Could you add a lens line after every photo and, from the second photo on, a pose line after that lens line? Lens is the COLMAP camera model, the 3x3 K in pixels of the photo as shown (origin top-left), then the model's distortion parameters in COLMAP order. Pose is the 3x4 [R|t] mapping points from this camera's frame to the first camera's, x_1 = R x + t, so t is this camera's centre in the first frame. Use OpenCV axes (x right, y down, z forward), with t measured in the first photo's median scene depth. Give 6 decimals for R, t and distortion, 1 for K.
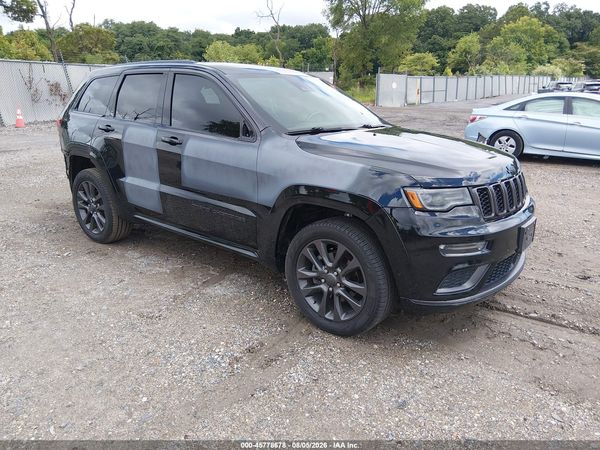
lens RADIAL K [[456.7, 0, 300.0], [0, 456.7, 225.0], [0, 0, 1]] dist [0.029416, -0.056778]
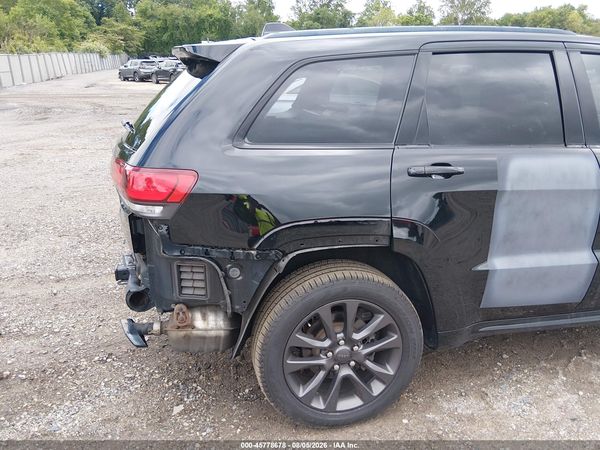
lens RADIAL K [[512.1, 0, 300.0], [0, 512.1, 225.0], [0, 0, 1]] dist [0.106812, -0.177734]
pose [[0.632428, -0.230861, 0.739417, -0.176659], [0.227267, 0.967848, 0.107798, -0.047837], [-0.740530, 0.099871, 0.664561, 0.150620]]
